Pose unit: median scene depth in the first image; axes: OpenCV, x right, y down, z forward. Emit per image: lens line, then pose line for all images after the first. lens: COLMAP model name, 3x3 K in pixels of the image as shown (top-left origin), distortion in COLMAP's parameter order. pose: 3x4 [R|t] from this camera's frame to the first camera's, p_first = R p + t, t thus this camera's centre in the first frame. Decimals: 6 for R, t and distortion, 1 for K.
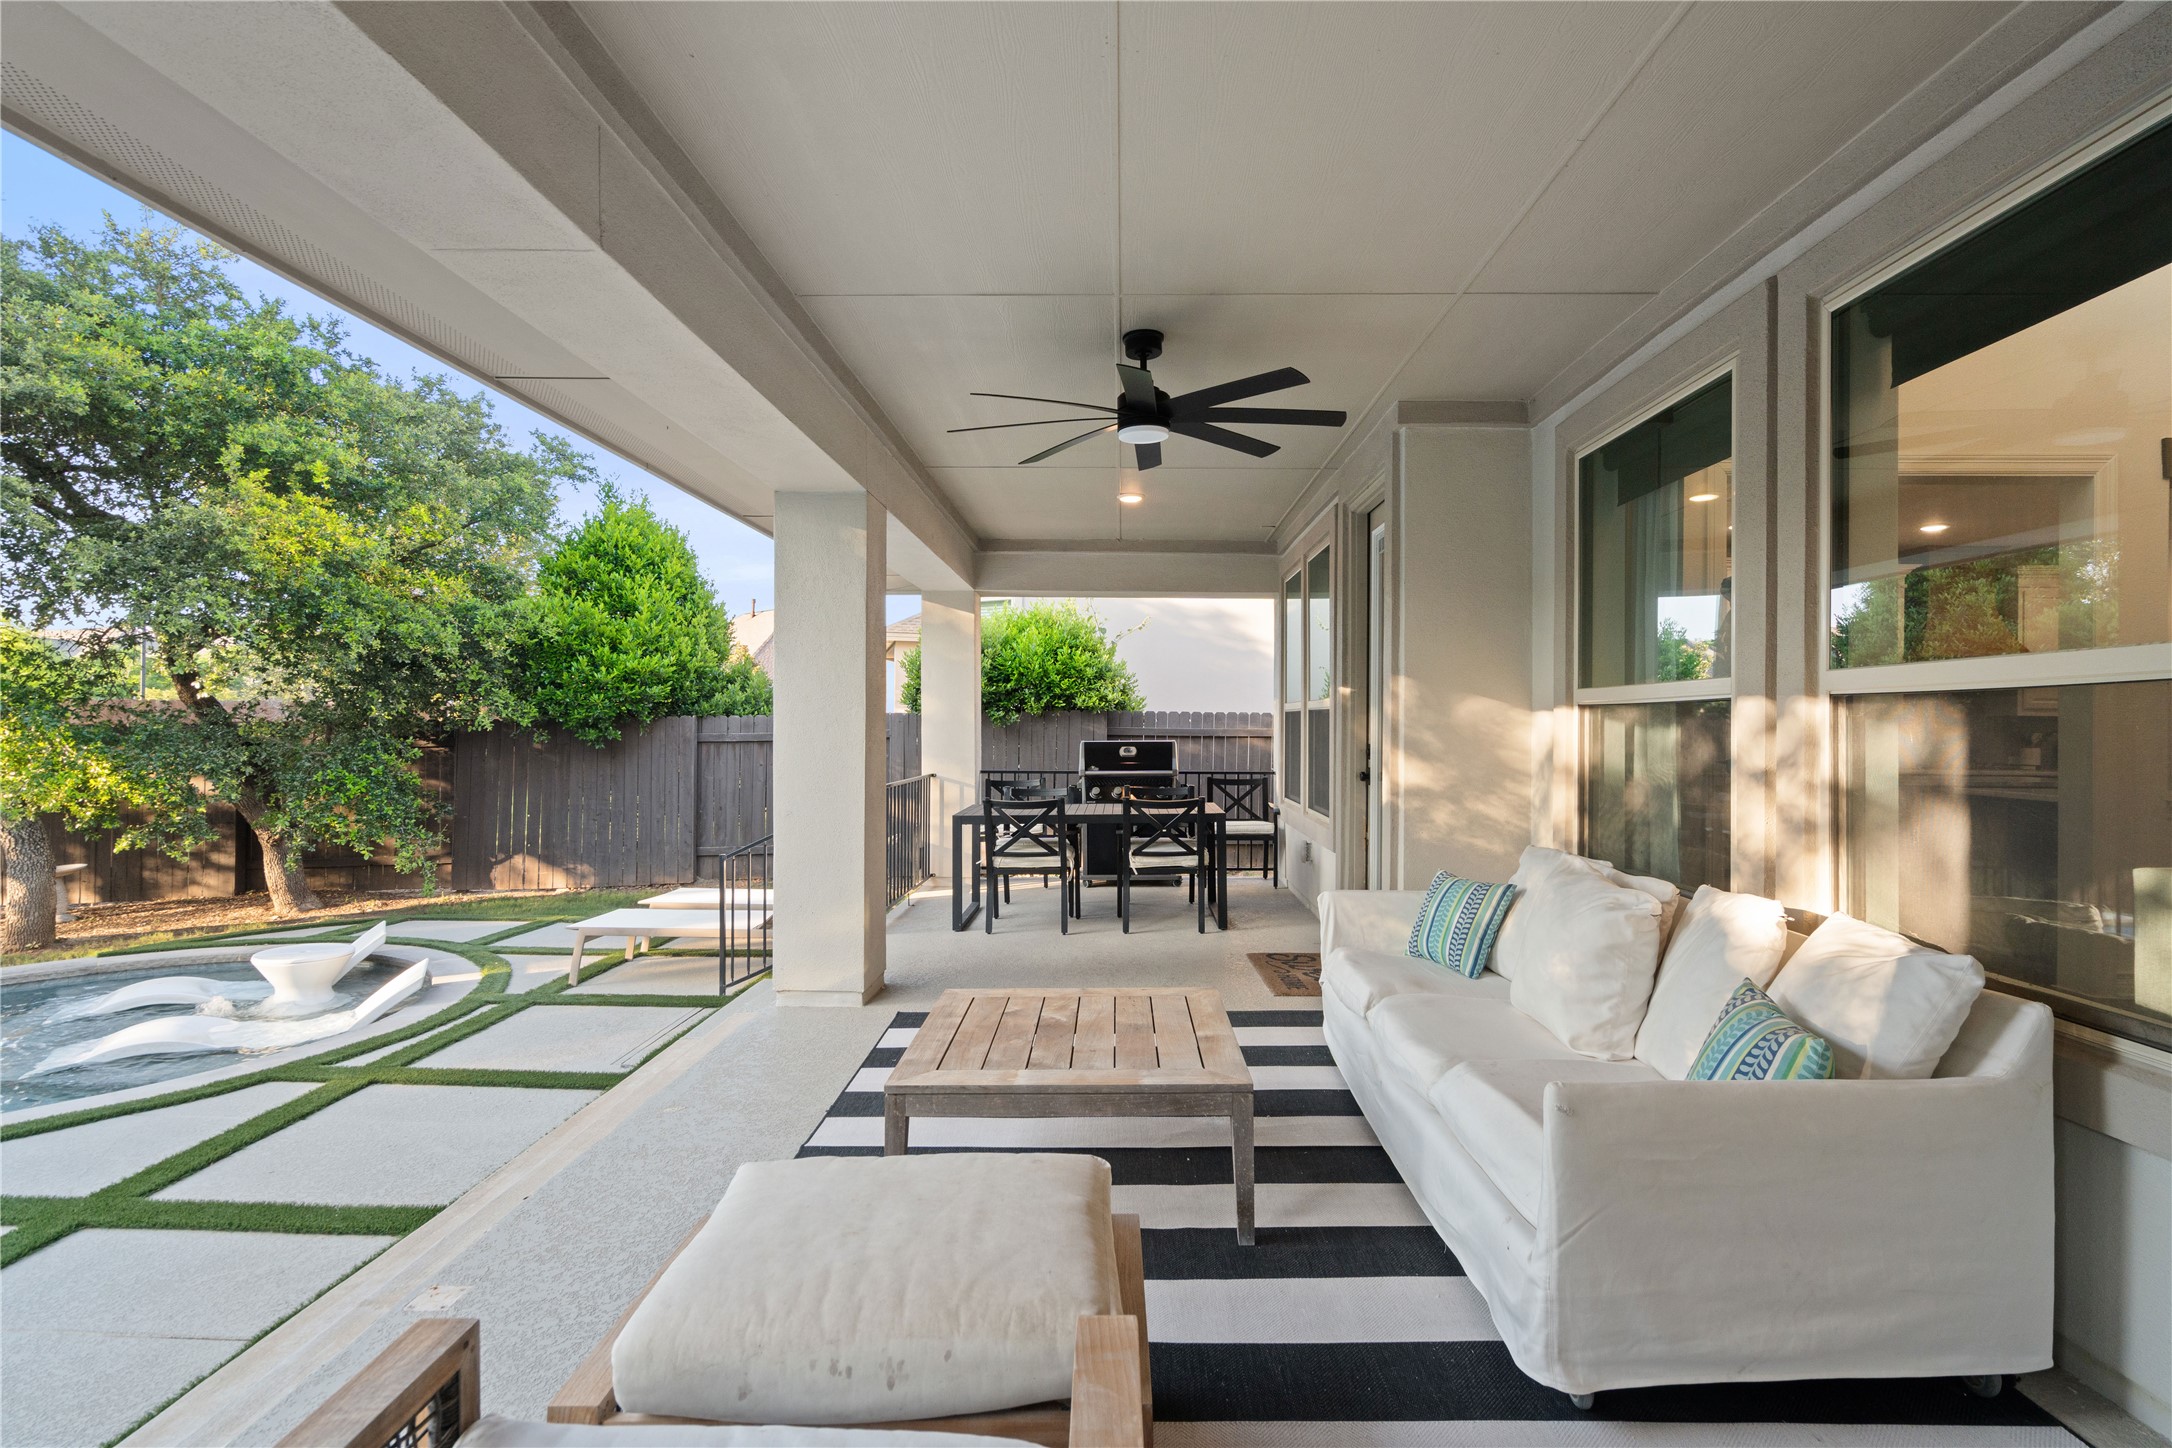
lens RADIAL K [[1019.9, 0, 1086.0], [0, 1019.9, 724.0], [0, 0, 1]] dist [-0.001157, -0.000429]
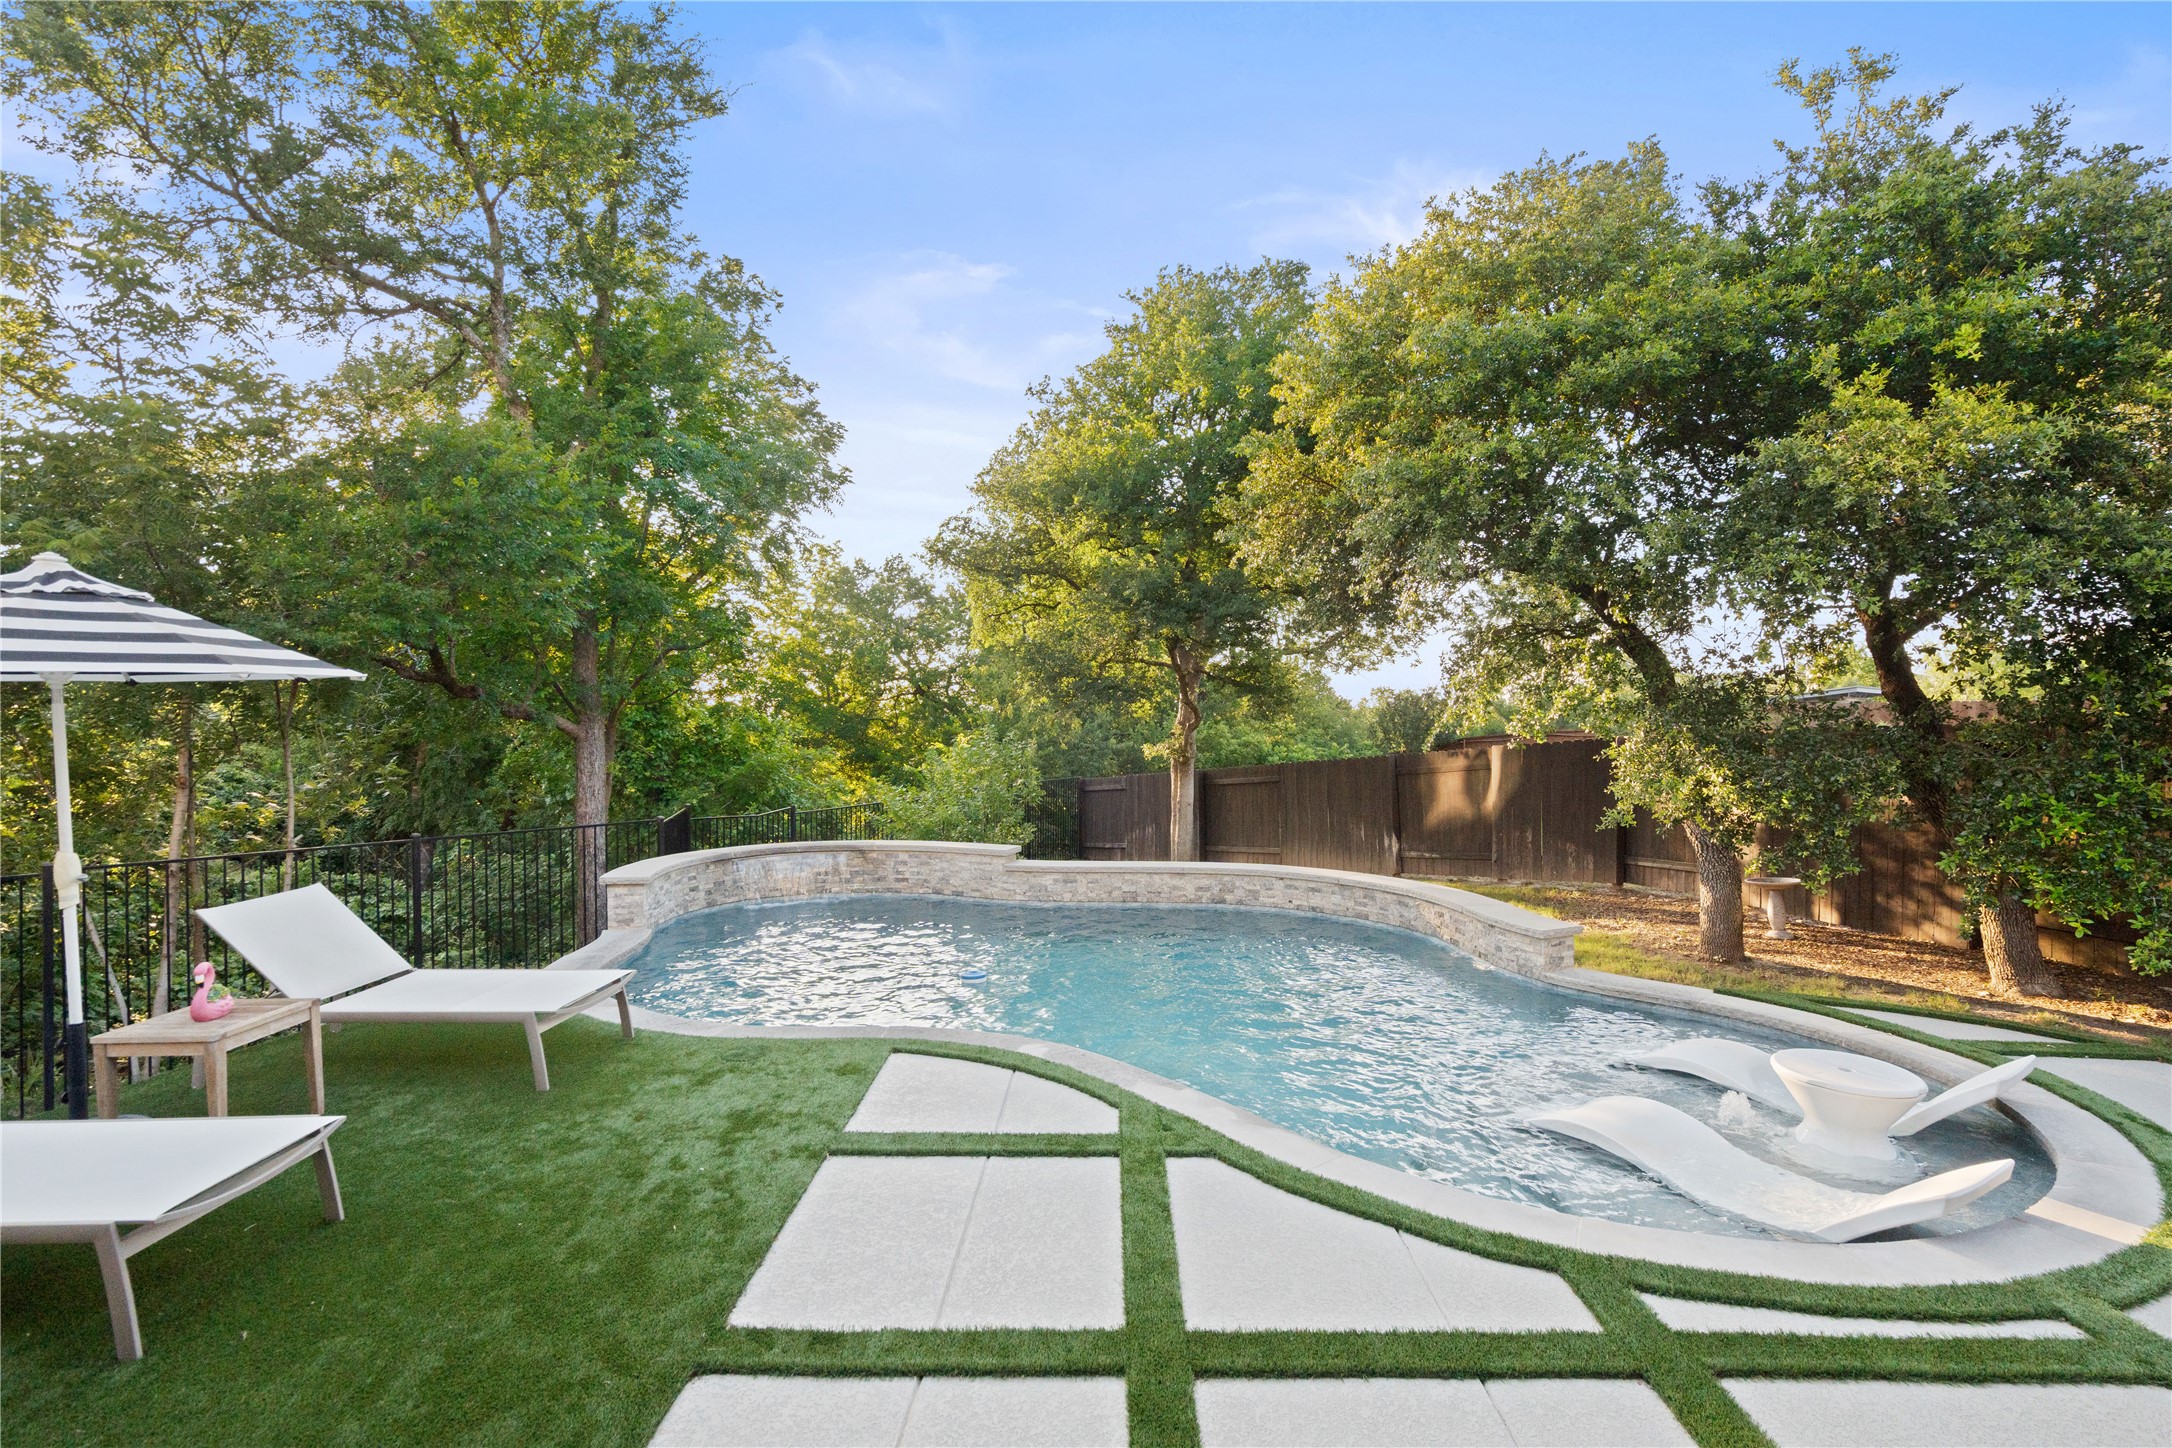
lens RADIAL K [[1019.9, 0, 1086.0], [0, 1019.9, 724.0], [0, 0, 1]] dist [-0.001157, -0.000429]
pose [[0.008292, -0.004038, -0.999957, -0.095884], [-0.001749, 0.999990, -0.004052, 0.004168], [0.999964, 0.001782, 0.008284, 0.422517]]
